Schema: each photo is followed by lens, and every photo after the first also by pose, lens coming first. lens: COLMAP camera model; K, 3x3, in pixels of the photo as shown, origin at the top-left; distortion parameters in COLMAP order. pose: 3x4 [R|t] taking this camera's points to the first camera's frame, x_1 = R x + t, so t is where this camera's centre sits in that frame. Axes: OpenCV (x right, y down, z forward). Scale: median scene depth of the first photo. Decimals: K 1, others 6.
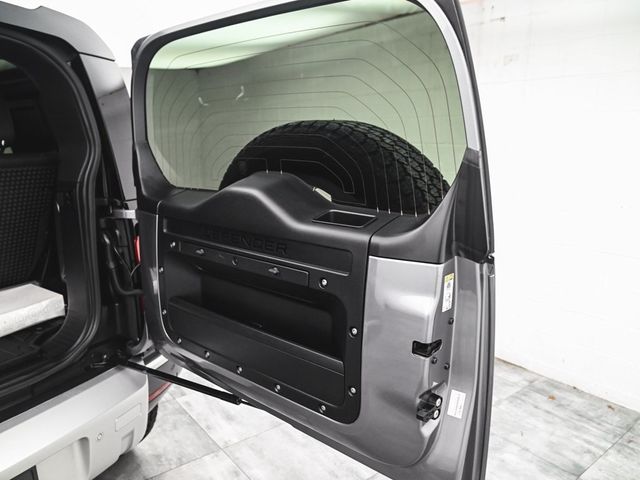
lens RADIAL K [[469.3, 0, 316.9], [0, 469.3, 250.3], [0, 0, 1]] dist [-0.068462, 0.007072]
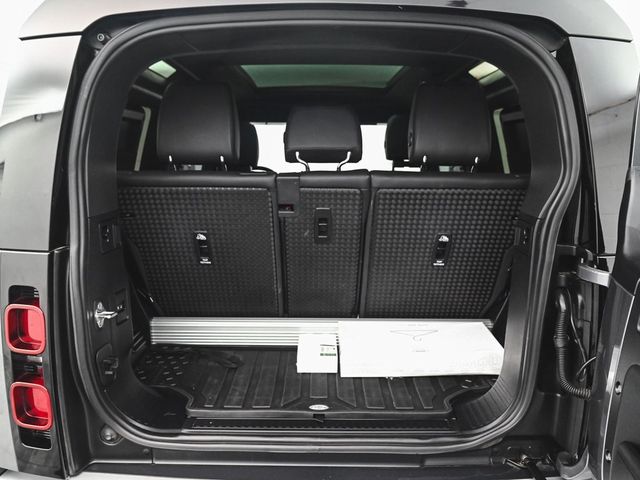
lens RADIAL K [[469.3, 0, 316.9], [0, 469.3, 250.3], [0, 0, 1]] dist [-0.068462, 0.007072]
pose [[0.482024, 0.162982, -0.860865, -0.053983], [-0.185808, 0.979213, 0.081349, -0.089443], [0.856229, 0.120744, 0.502288, 0.334397]]
